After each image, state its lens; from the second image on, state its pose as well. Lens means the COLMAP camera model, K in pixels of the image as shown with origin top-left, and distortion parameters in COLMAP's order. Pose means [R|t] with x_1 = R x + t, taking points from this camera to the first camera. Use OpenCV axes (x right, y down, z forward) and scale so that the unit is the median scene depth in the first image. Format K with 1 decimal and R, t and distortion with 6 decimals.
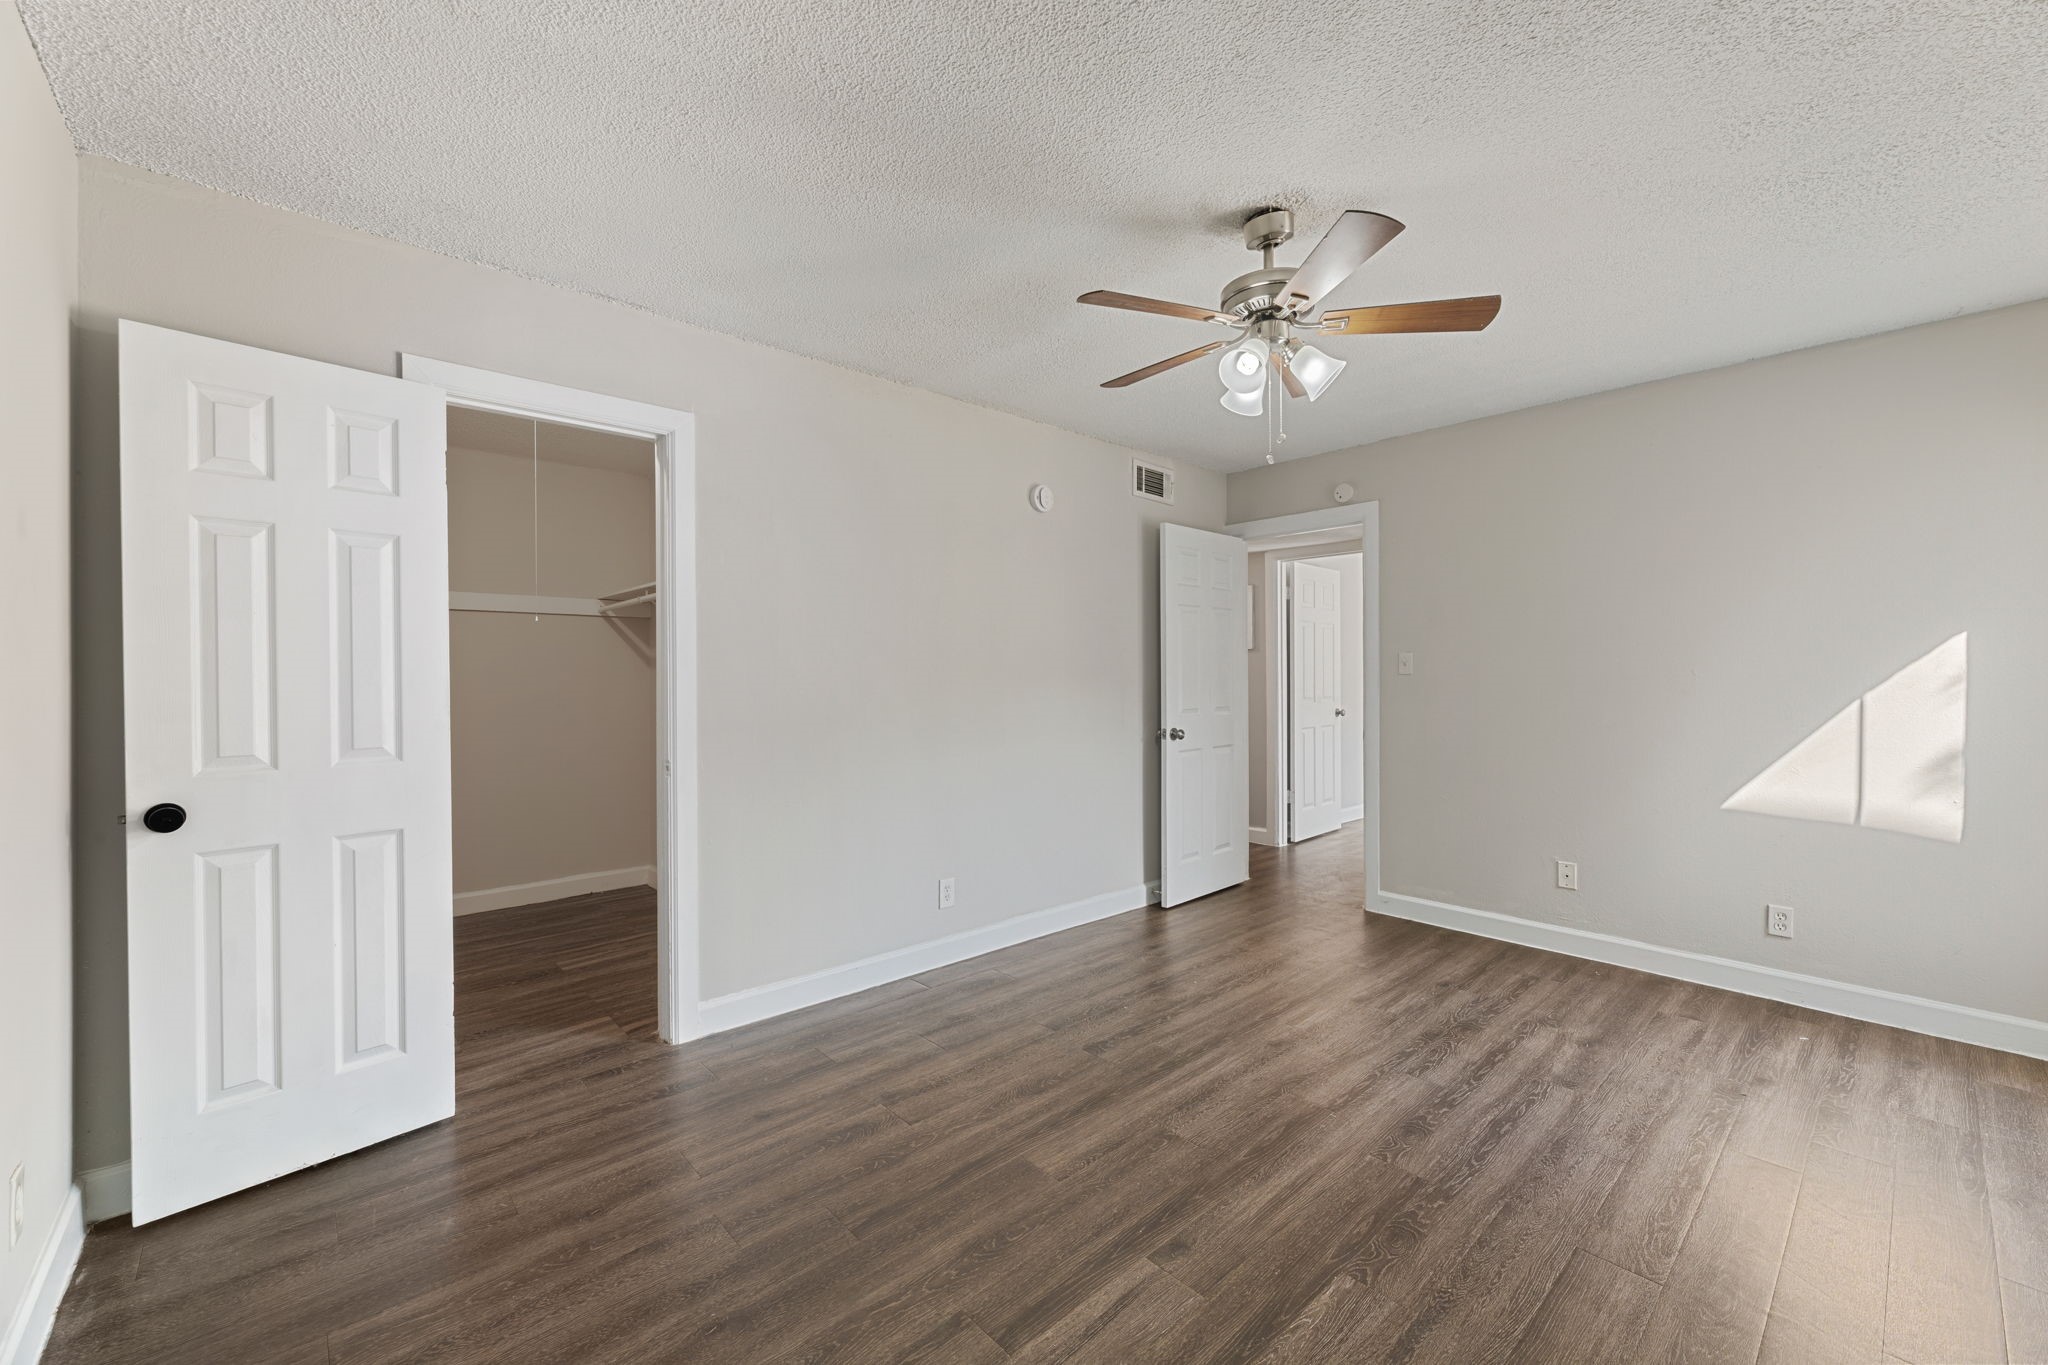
lens RADIAL K [[821.0, 0, 1026.1], [0, 821.0, 672.1], [0, 0, 1]] dist [-0.000476, -0.000485]
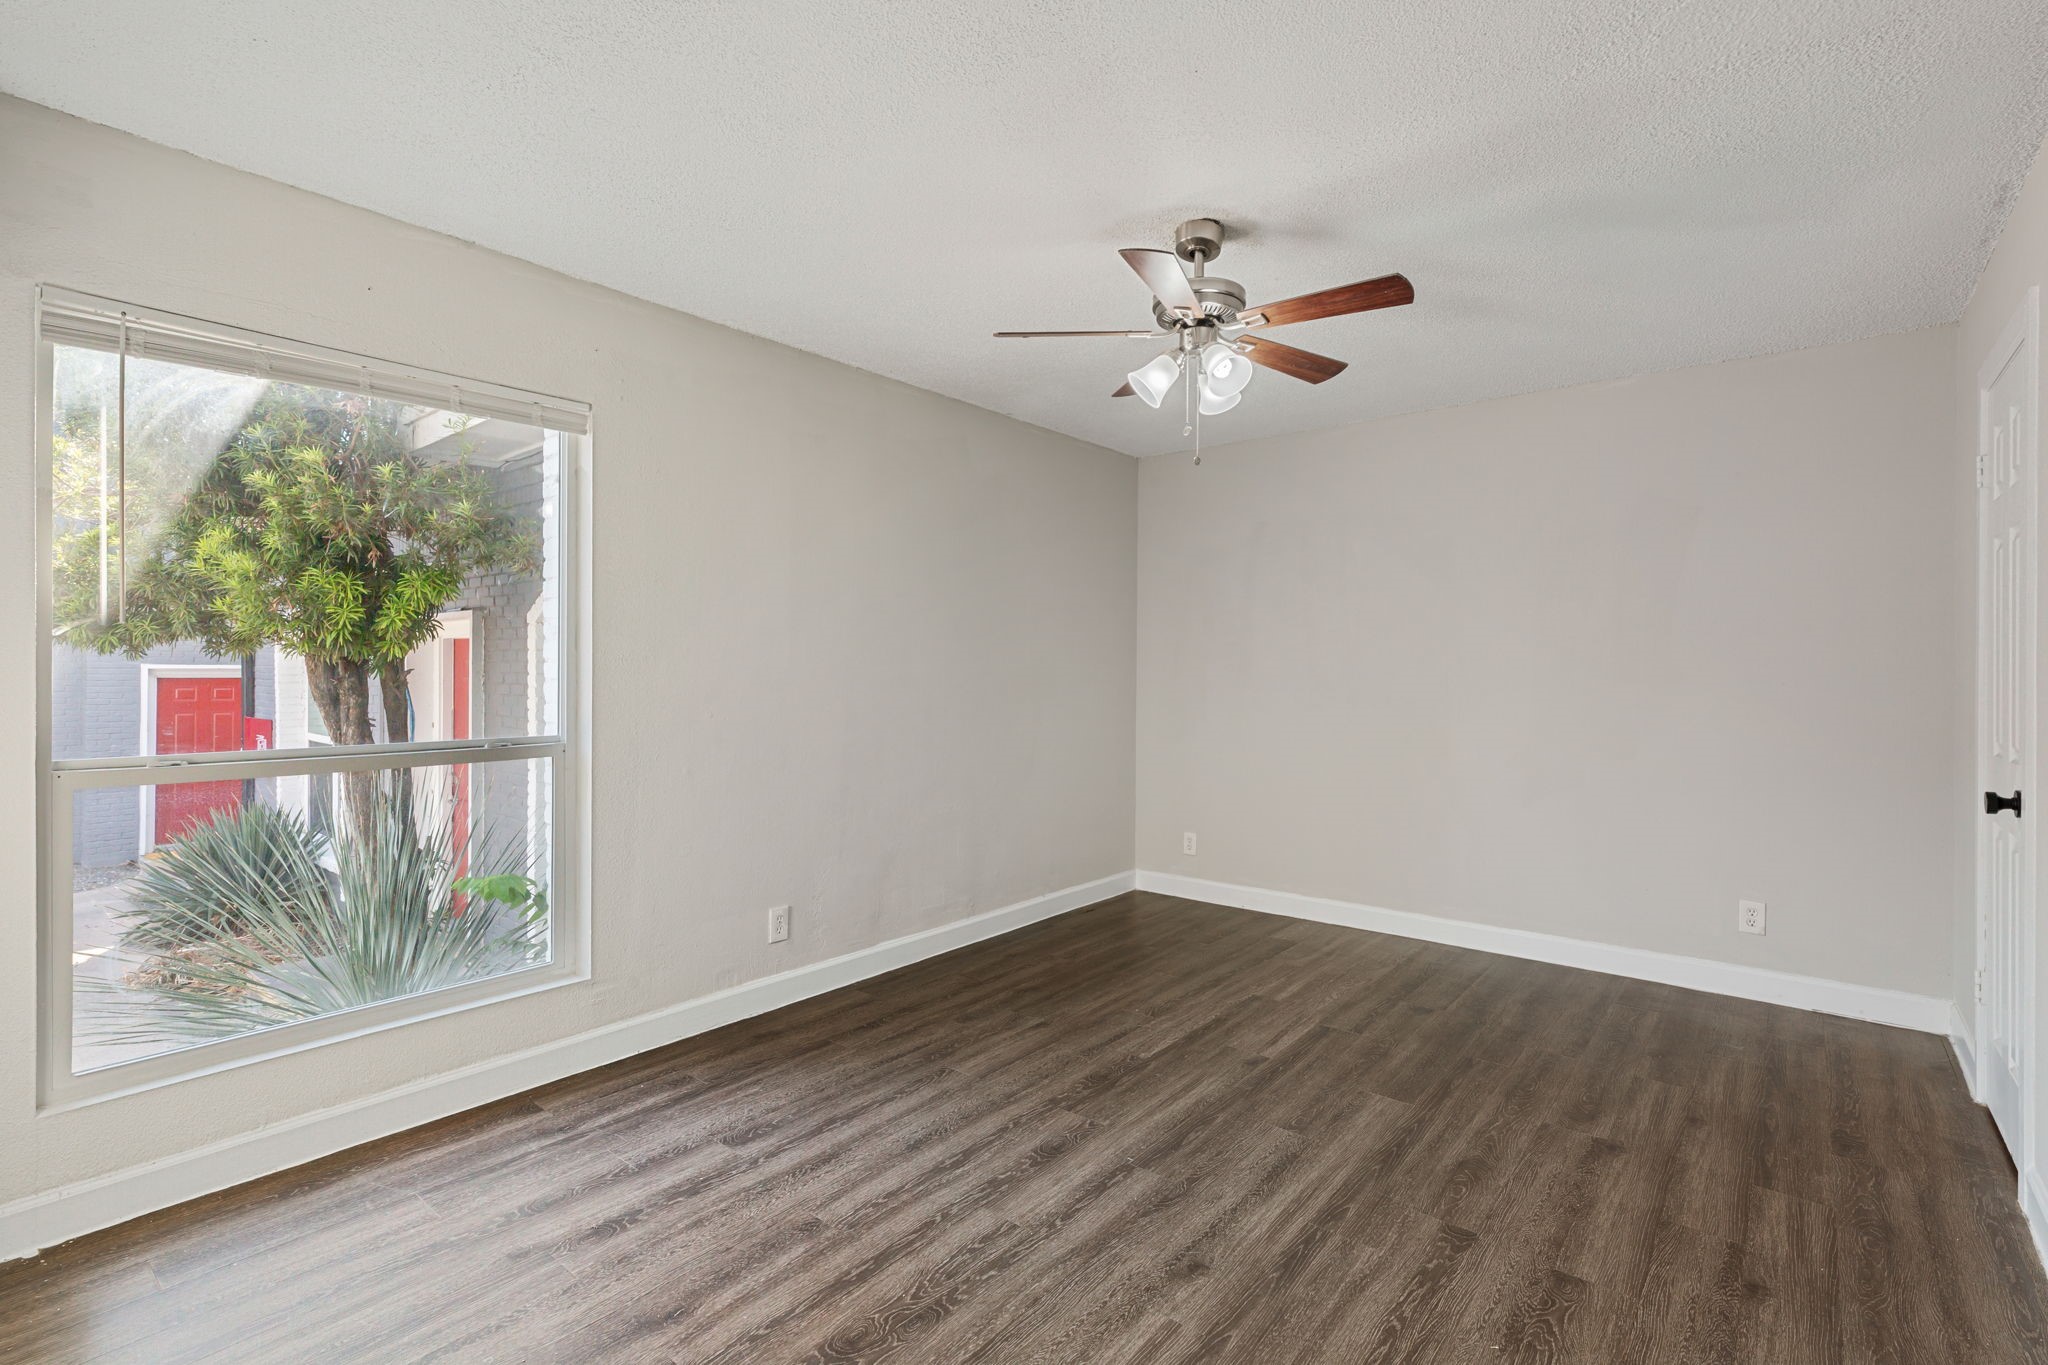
lens RADIAL K [[821.0, 0, 1026.1], [0, 821.0, 672.1], [0, 0, 1]] dist [-0.000476, -0.000485]
pose [[-0.992773, 0.000772, -0.120006, 0.591661], [0.000499, 0.999997, 0.002305, -0.000111], [0.120008, 0.002228, -0.992770, 1.868366]]
